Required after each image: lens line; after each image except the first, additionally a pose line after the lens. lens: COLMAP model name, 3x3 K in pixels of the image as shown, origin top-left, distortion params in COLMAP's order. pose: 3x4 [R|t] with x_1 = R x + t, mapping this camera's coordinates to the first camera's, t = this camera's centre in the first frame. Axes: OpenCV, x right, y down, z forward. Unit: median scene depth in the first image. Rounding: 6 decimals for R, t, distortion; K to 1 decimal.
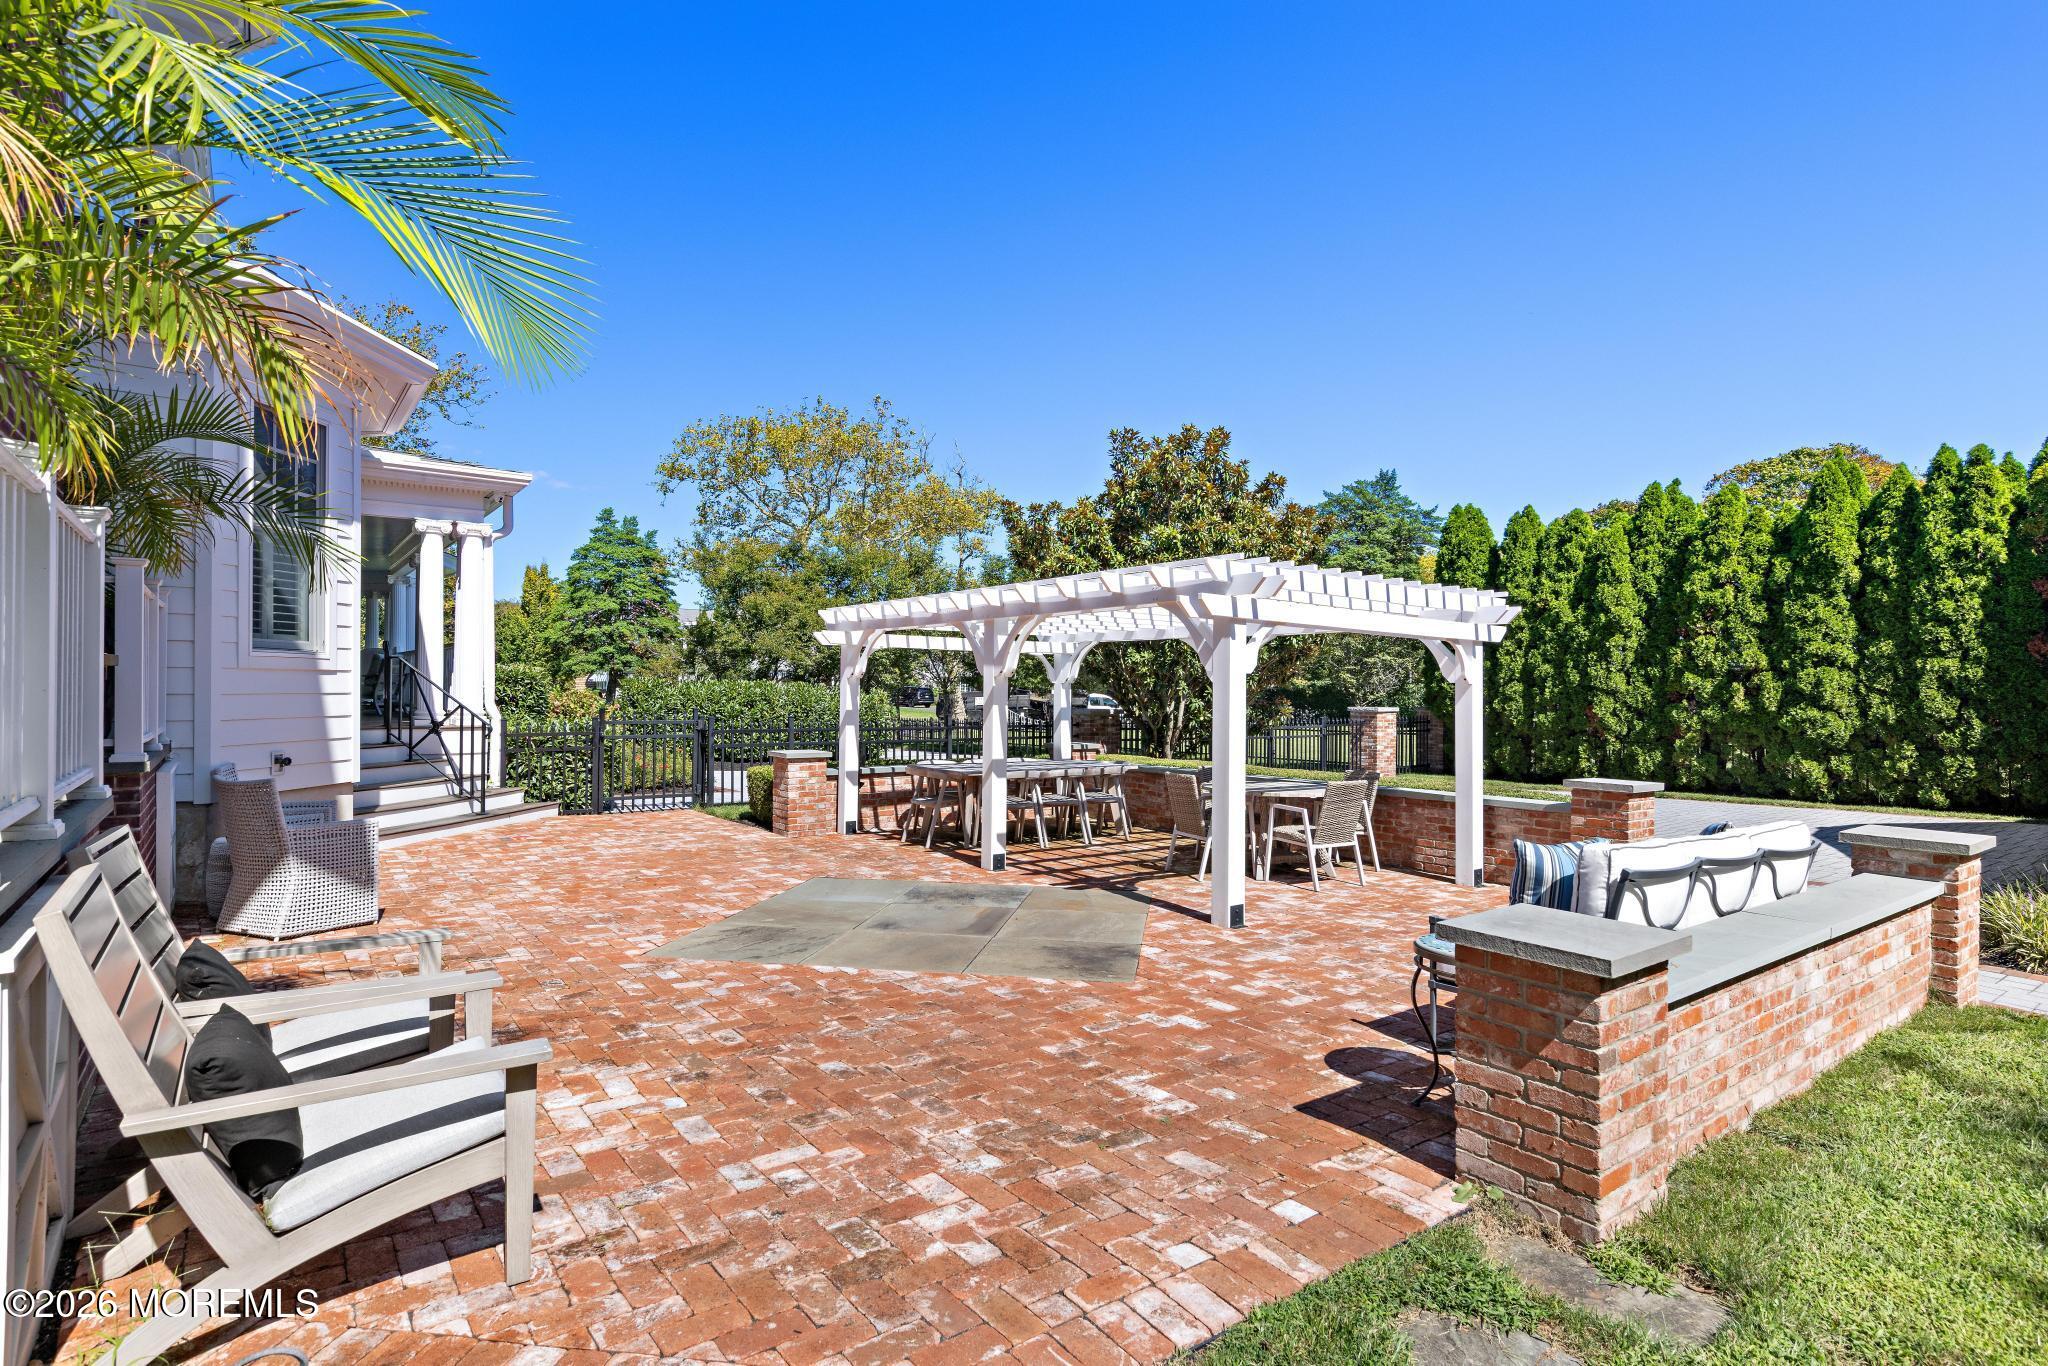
lens RADIAL K [[1043.5, 0, 1025.3], [0, 1043.5, 685.8], [0, 0, 1]] dist [-0.002314, 0.000777]
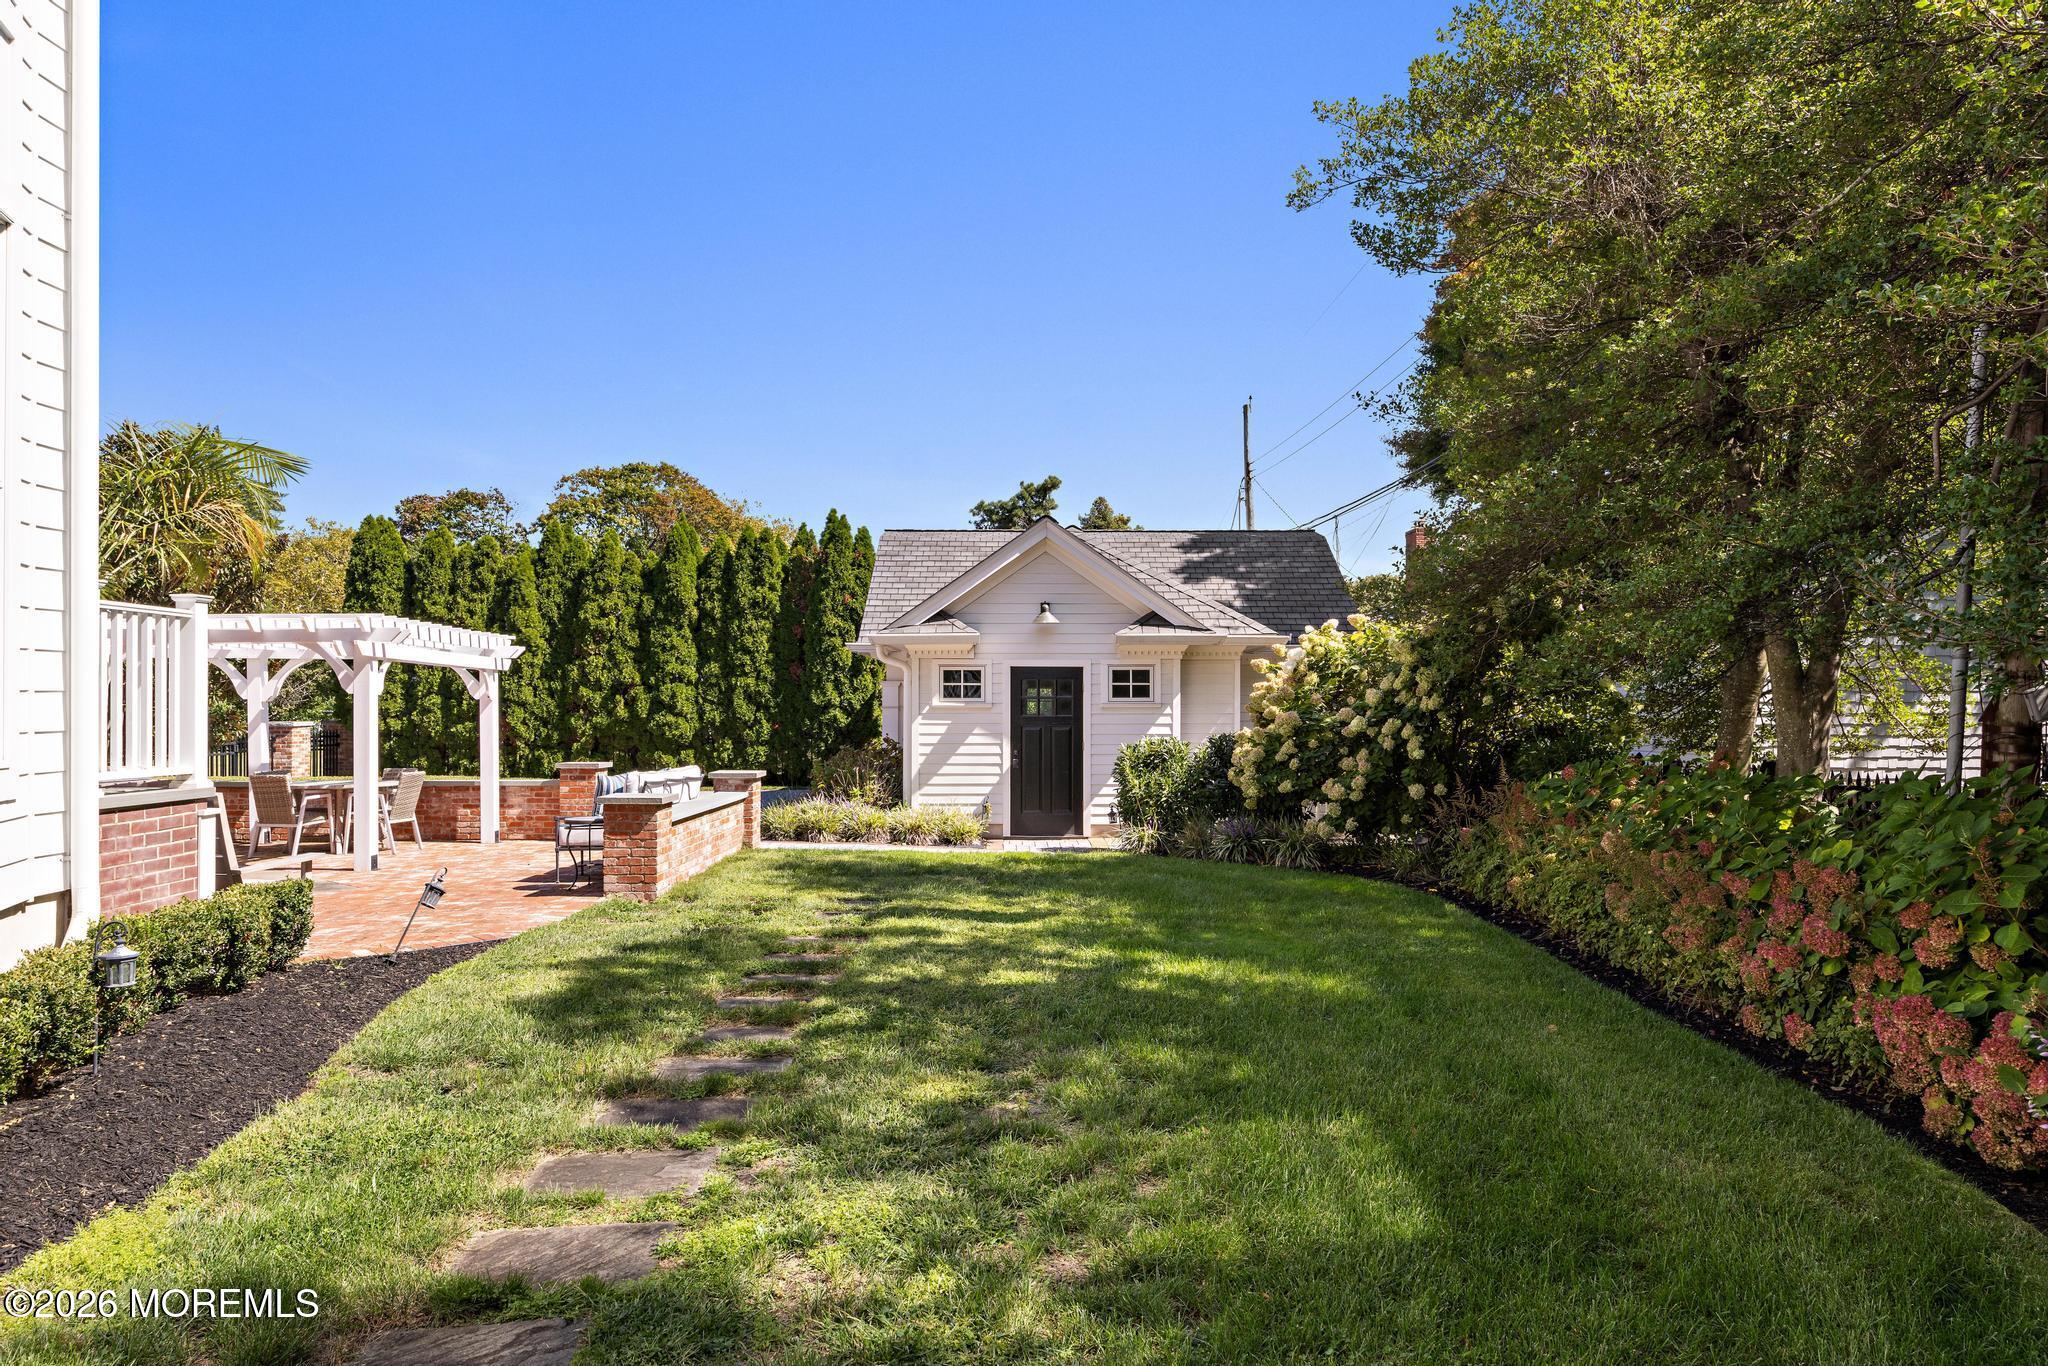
lens RADIAL K [[1415.7, 0, 1024.1], [0, 1415.7, 686.9], [0, 0, 1]] dist [0.004983, 0.001439]
pose [[0.608966, -0.000860, 0.793196, -0.371958], [0.004327, 0.999988, -0.002238, -0.006987], [-0.793185, 0.004795, 0.608962, -0.421126]]
